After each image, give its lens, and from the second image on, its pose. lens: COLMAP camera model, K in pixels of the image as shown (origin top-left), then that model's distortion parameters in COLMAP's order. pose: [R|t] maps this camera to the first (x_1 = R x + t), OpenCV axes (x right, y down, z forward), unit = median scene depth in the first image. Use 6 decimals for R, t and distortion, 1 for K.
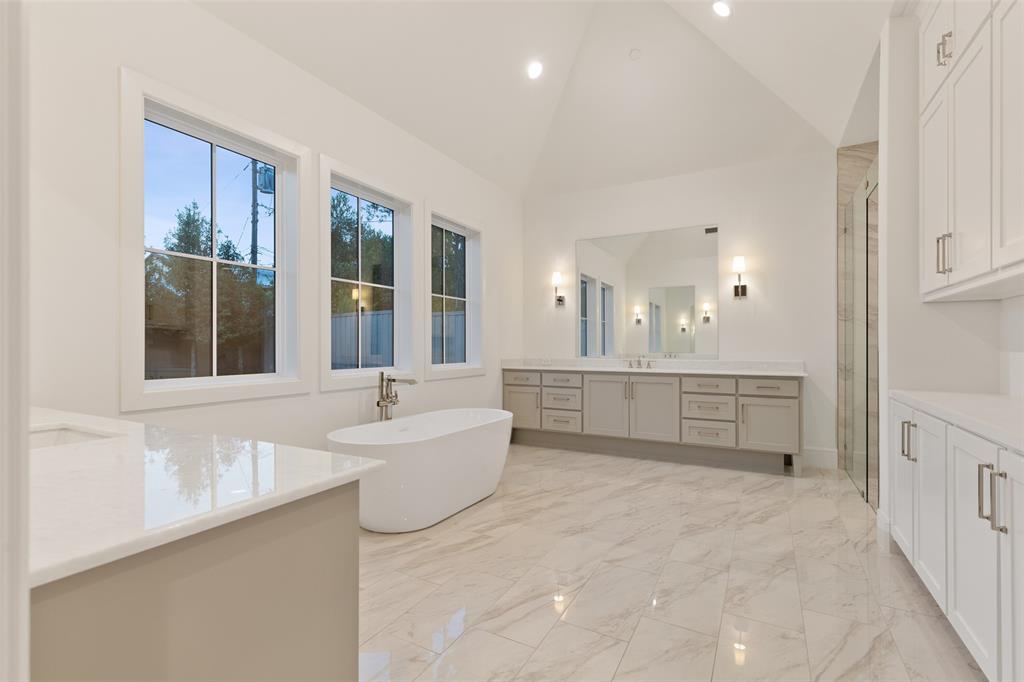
lens RADIAL K [[464.9, 0, 508.2], [0, 464.9, 344.9], [0, 0, 1]] dist [0.009393, -0.000217]
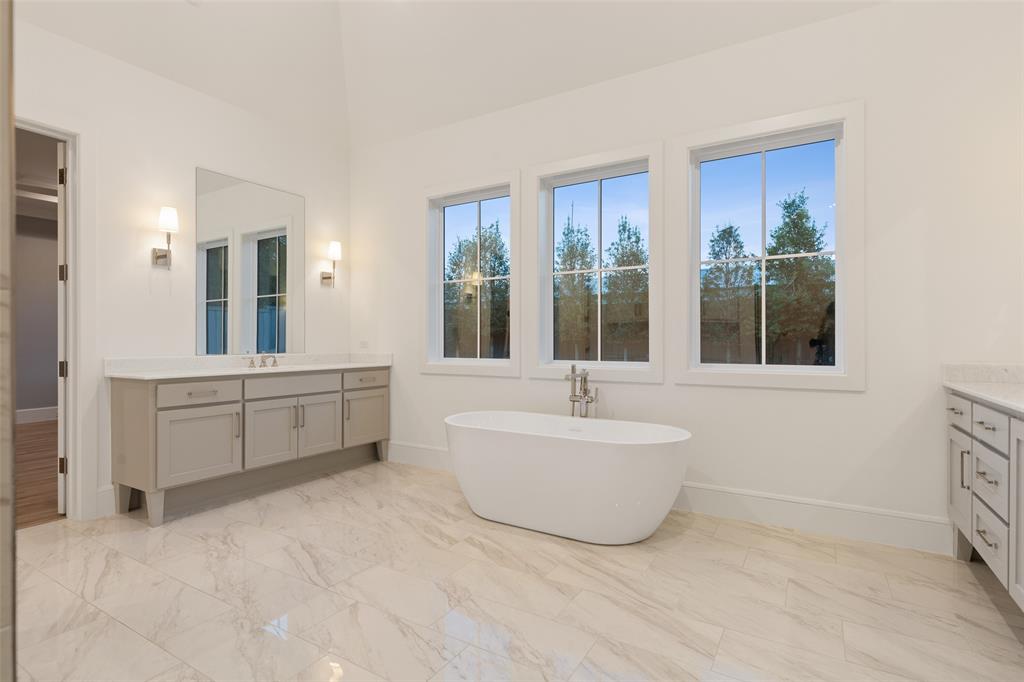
lens RADIAL K [[497.8, 0, 512.0], [0, 497.8, 341.0], [0, 0, 1]] dist [0.003294, -0.000048]
pose [[-0.034273, 0.003798, -0.999405, 0.857192], [0.005206, 0.999980, 0.003622, 0.005412], [0.999399, -0.005078, -0.034292, 1.049119]]
